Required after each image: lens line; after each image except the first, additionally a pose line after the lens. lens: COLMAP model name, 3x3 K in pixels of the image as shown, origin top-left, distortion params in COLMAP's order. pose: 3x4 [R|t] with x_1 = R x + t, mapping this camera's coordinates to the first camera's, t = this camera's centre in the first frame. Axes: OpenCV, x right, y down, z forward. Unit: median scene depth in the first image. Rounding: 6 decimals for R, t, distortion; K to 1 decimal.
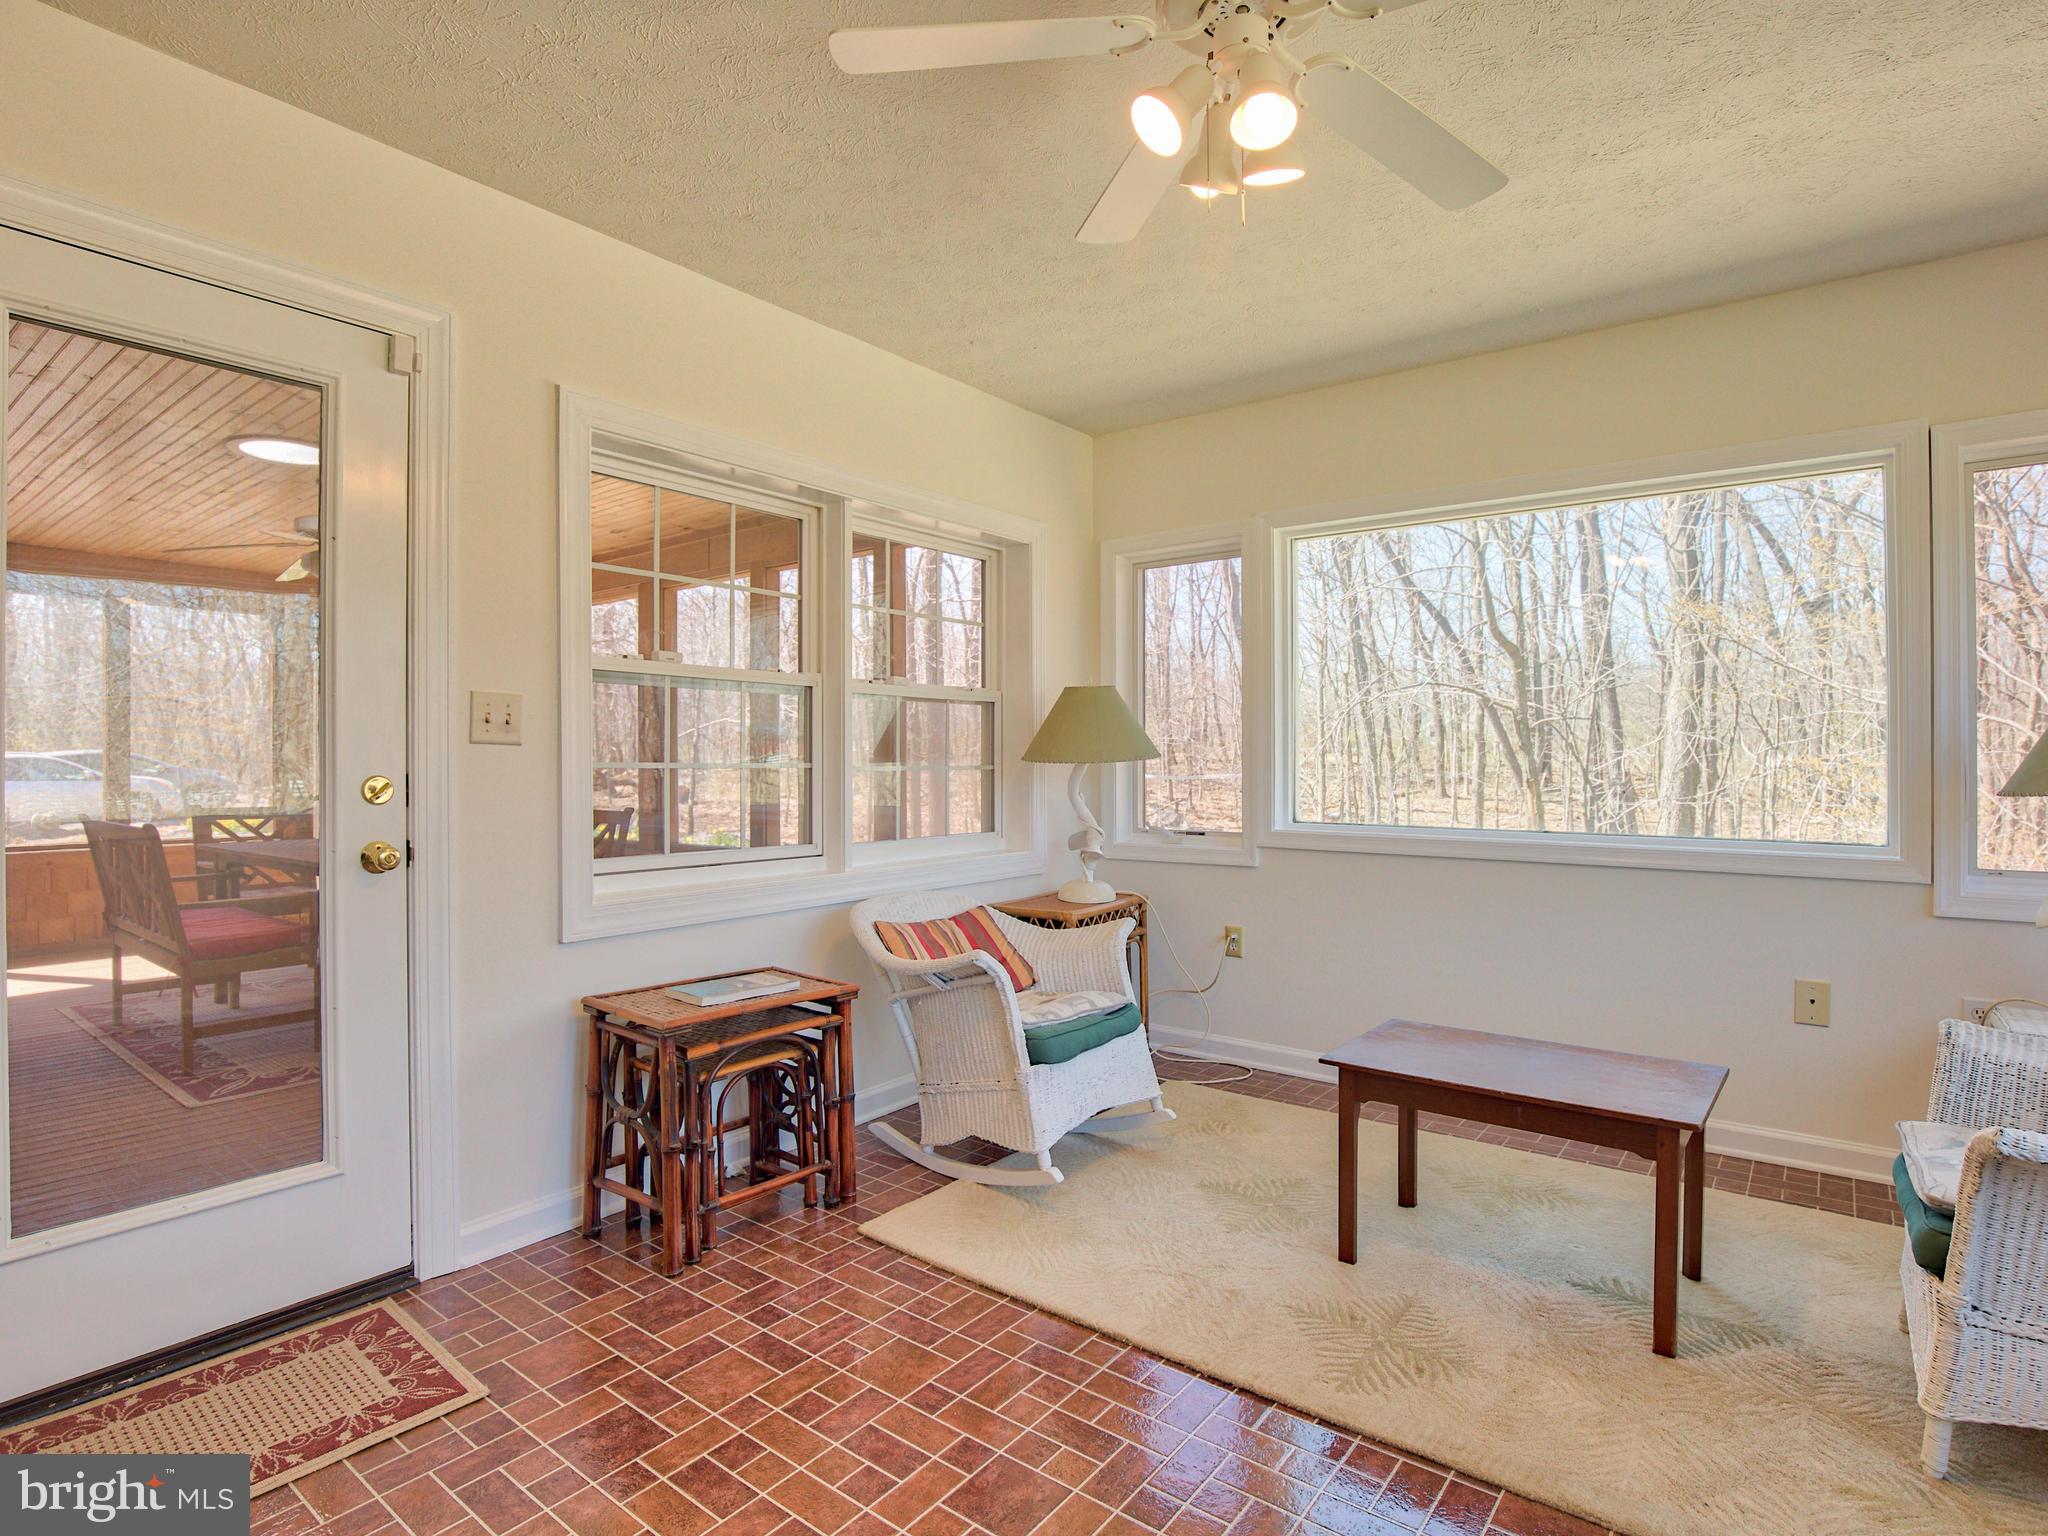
lens RADIAL K [[1016.3, 0, 1032.5], [0, 1016.3, 780.4], [0, 0, 1]] dist [-0.066749, 0.000170]
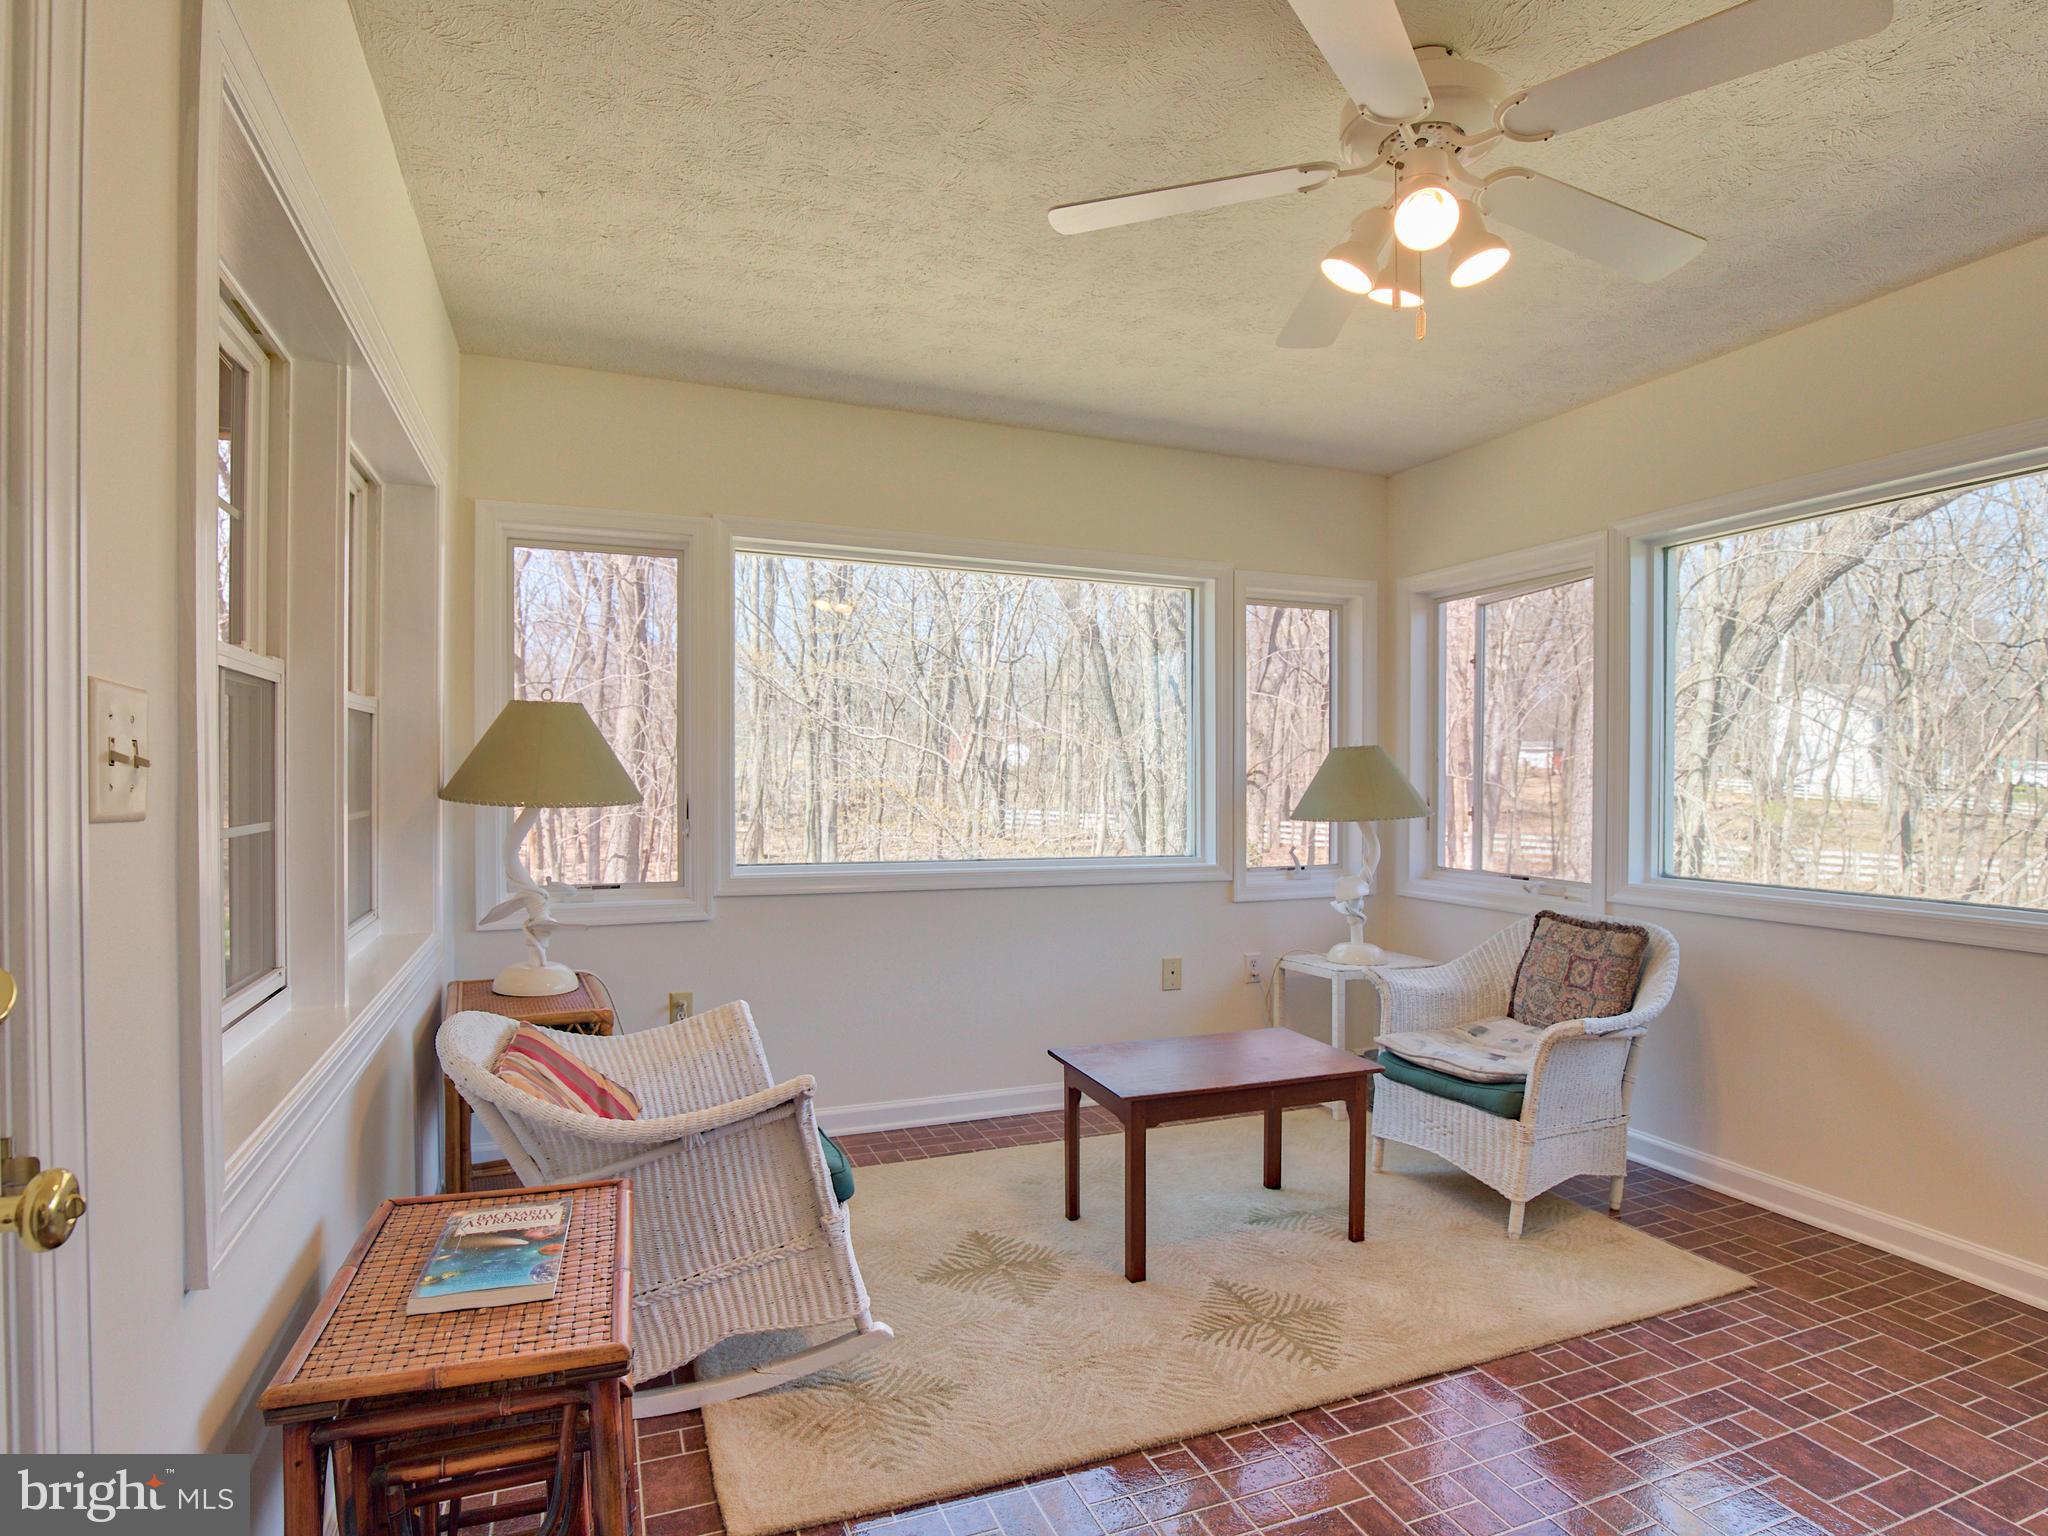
lens RADIAL K [[1055.0, 0, 1033.6], [0, 1055.0, 762.4], [0, 0, 1]] dist [-0.031443, 0.000471]
pose [[0.517361, 0.014146, 0.855650, -0.545688], [0.016077, 0.999526, -0.026245, -0.028310], [-0.855616, 0.027335, 0.516889, 0.399024]]
